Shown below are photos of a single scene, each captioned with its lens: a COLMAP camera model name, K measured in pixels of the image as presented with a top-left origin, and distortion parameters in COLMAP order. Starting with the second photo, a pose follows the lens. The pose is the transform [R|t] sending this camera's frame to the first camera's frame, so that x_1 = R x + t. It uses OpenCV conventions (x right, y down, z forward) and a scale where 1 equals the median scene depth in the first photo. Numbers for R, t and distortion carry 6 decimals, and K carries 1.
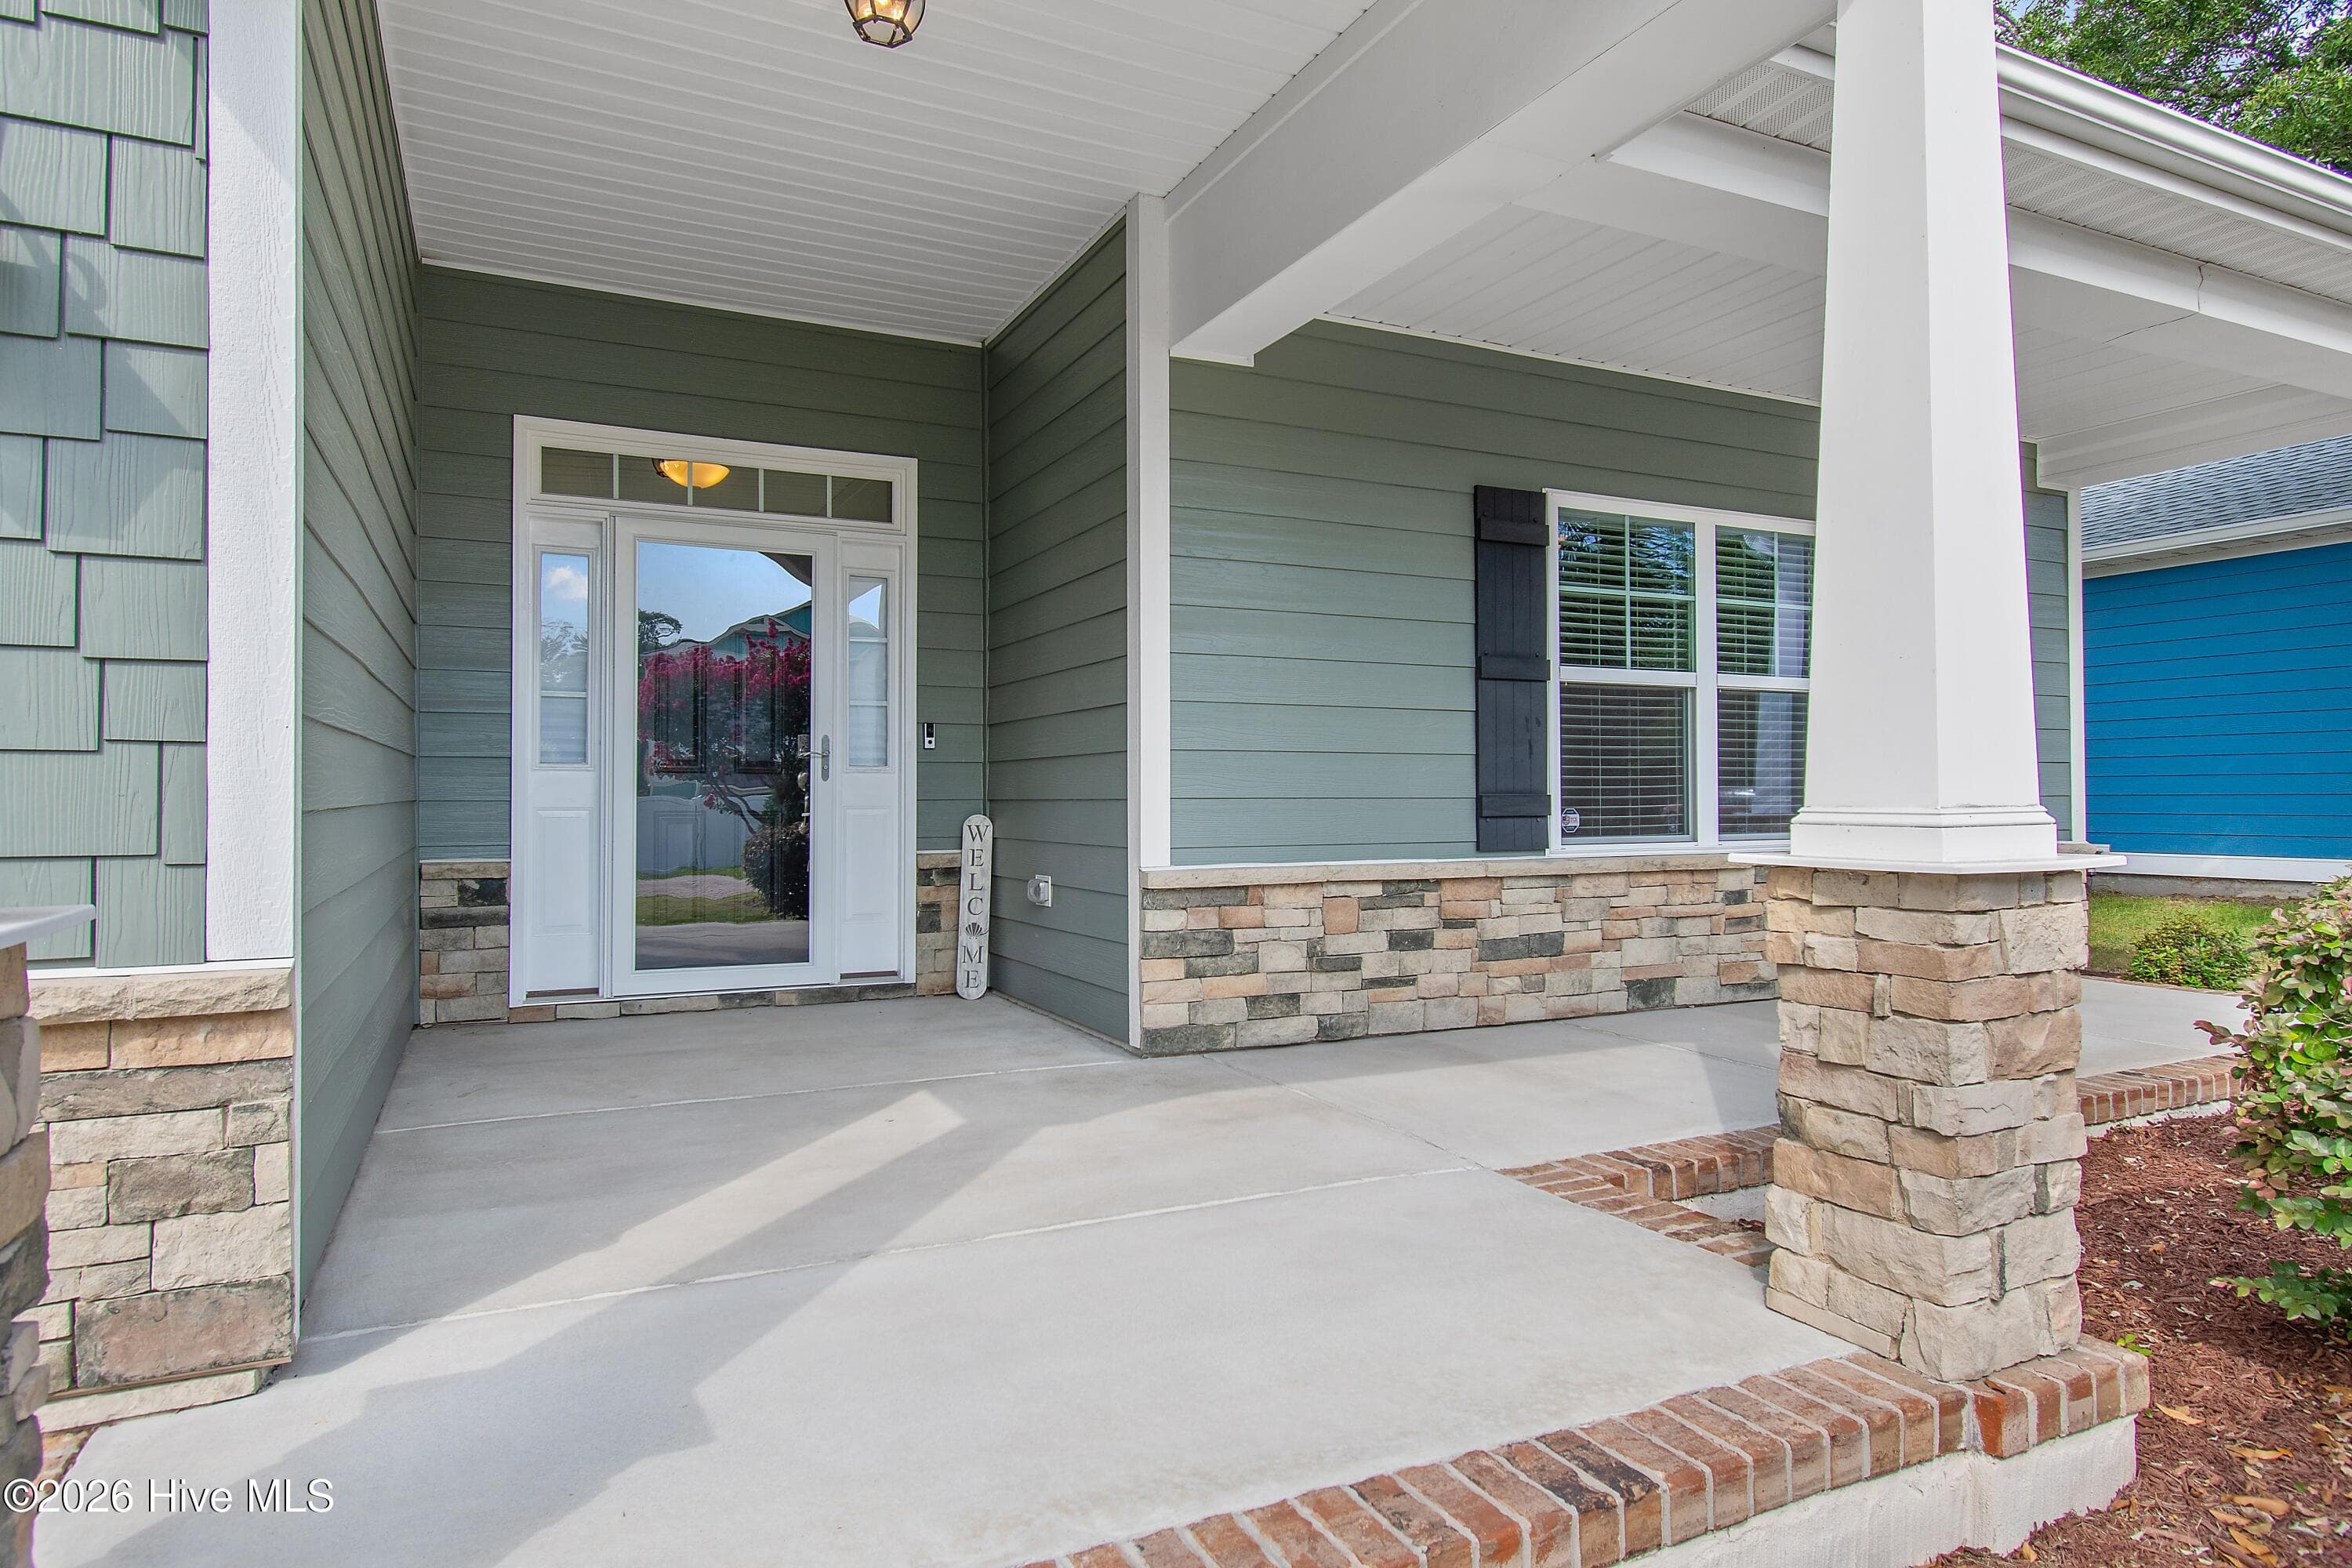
lens RADIAL K [[1360.8, 0, 1176.0], [0, 1360.8, 784.0], [0, 0, 1]] dist [-0.000489, -0.001510]
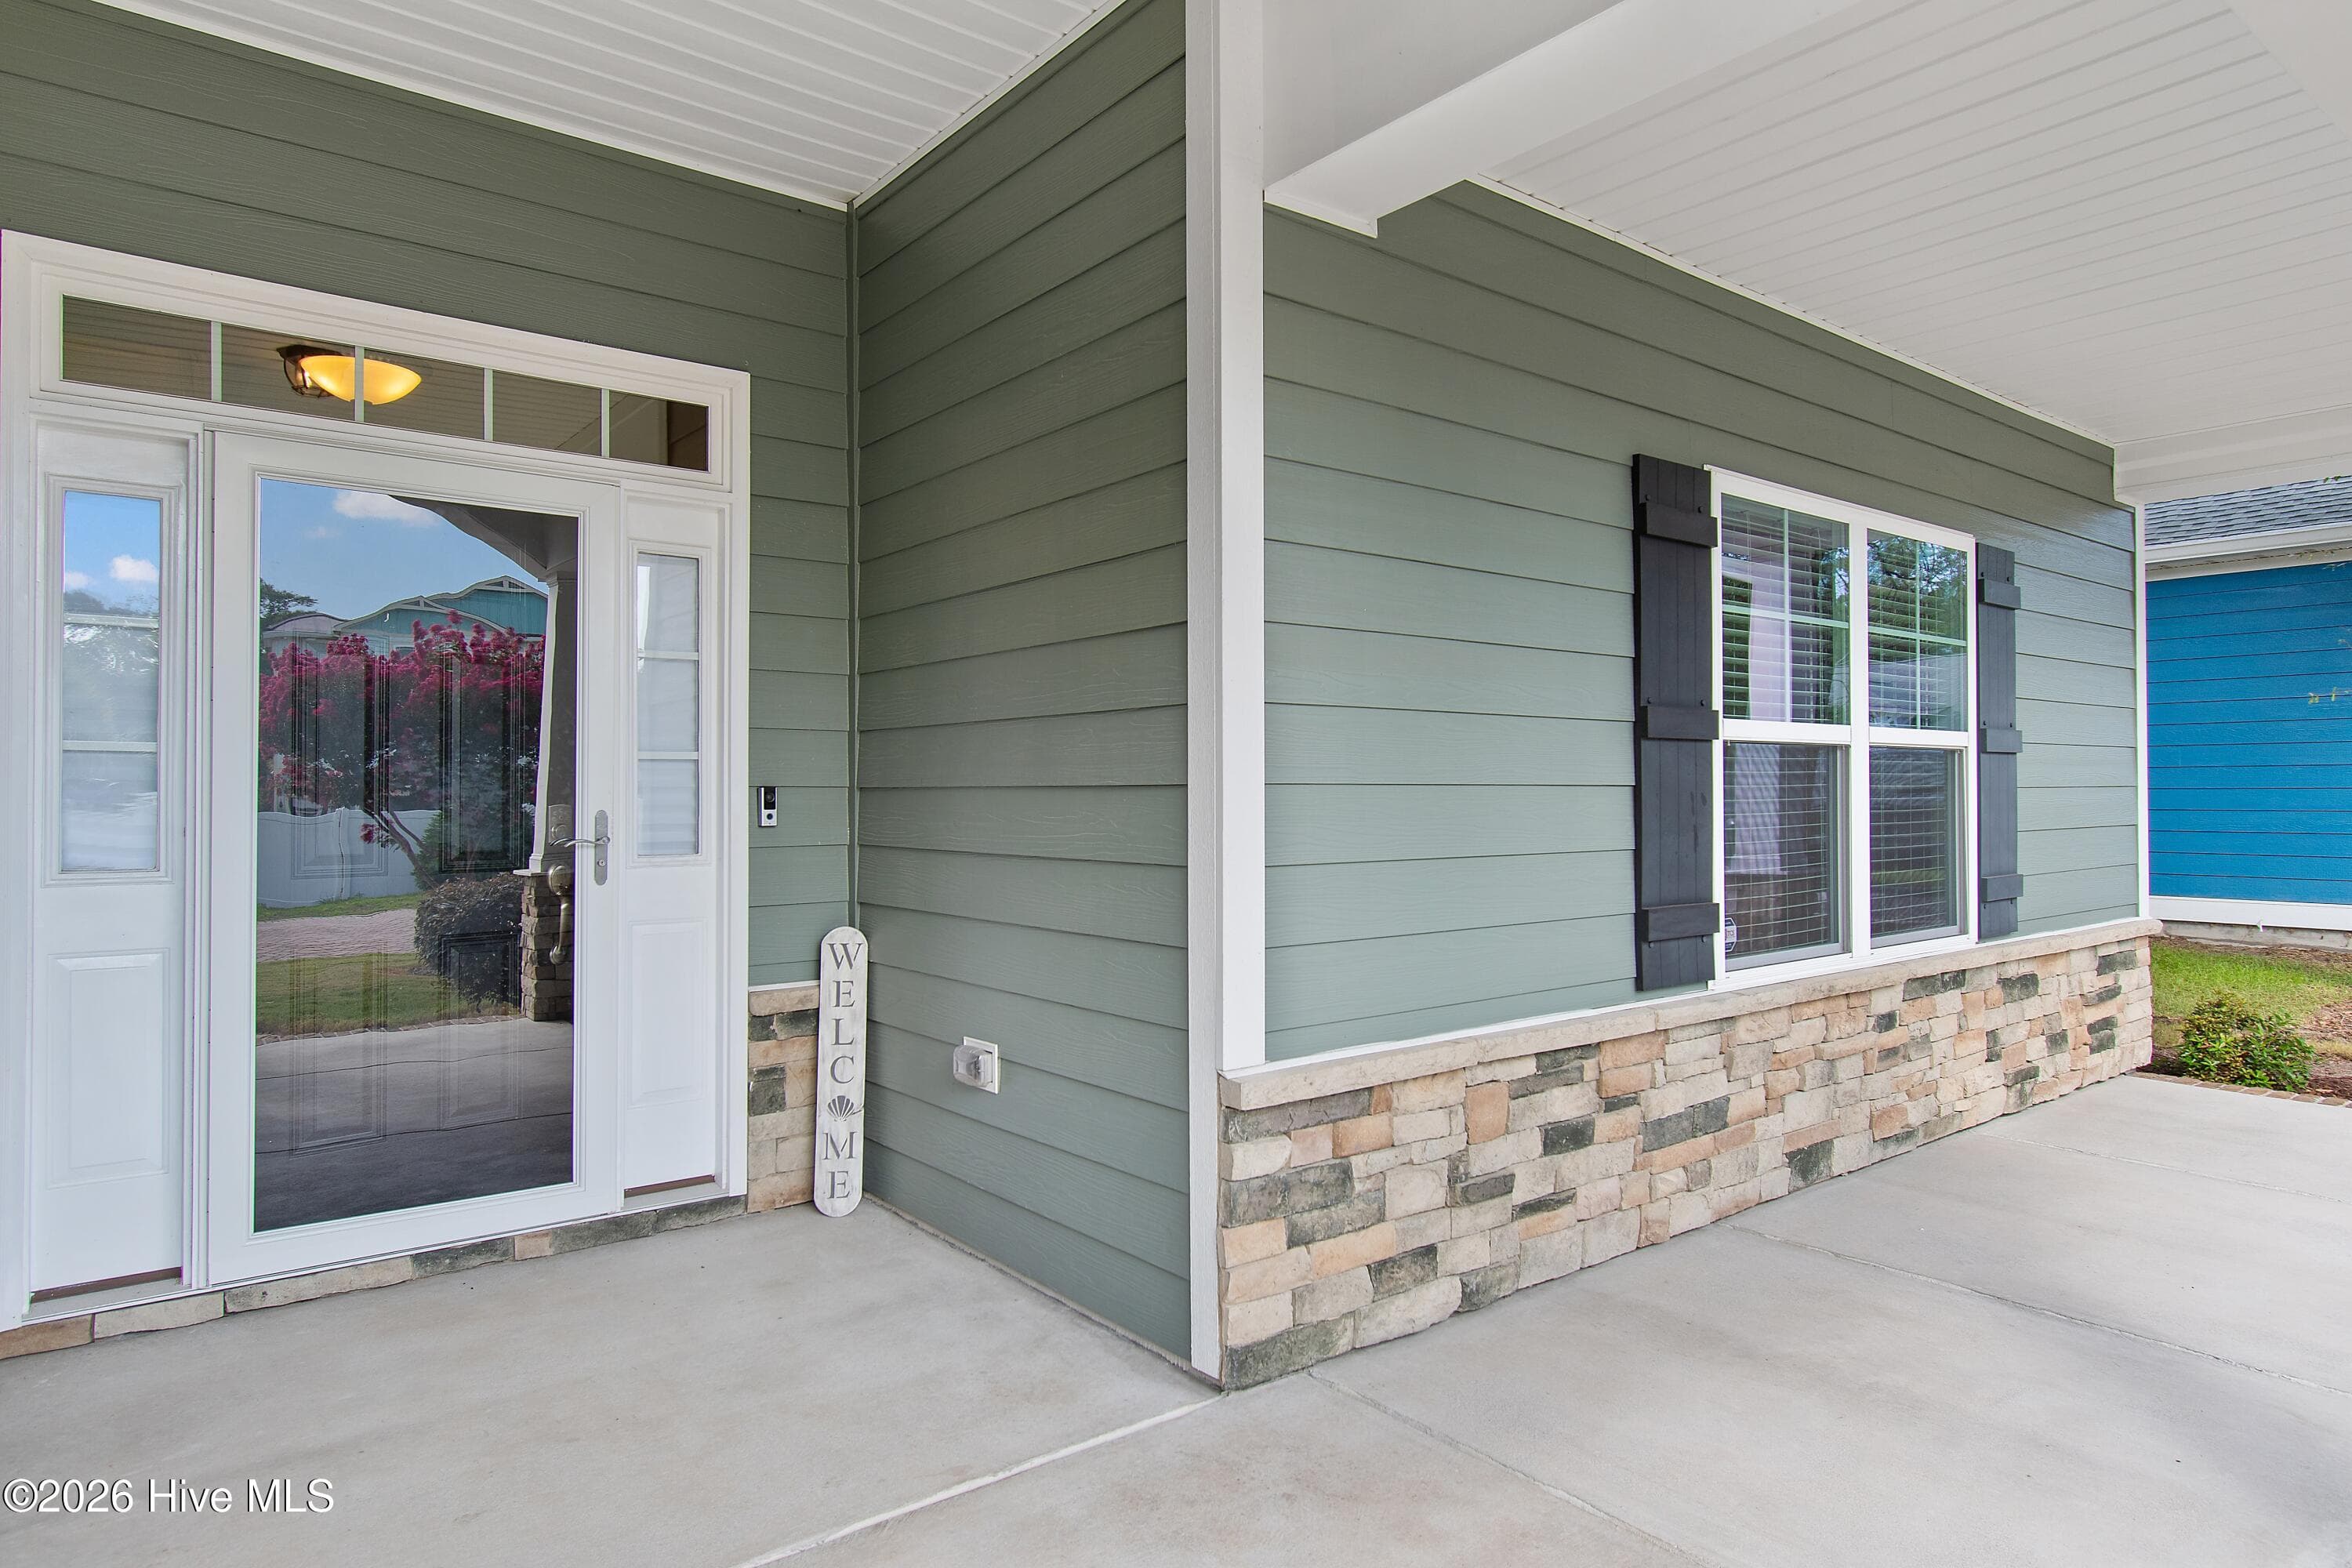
lens RADIAL K [[1360.8, 0, 1176.0], [0, 1360.8, 784.0], [0, 0, 1]] dist [-0.000489, -0.001510]
pose [[0.976985, 0.001355, 0.213302, -0.146710], [-0.002547, 0.999983, 0.005314, -0.056316], [-0.213292, -0.005735, 0.976972, 0.373966]]
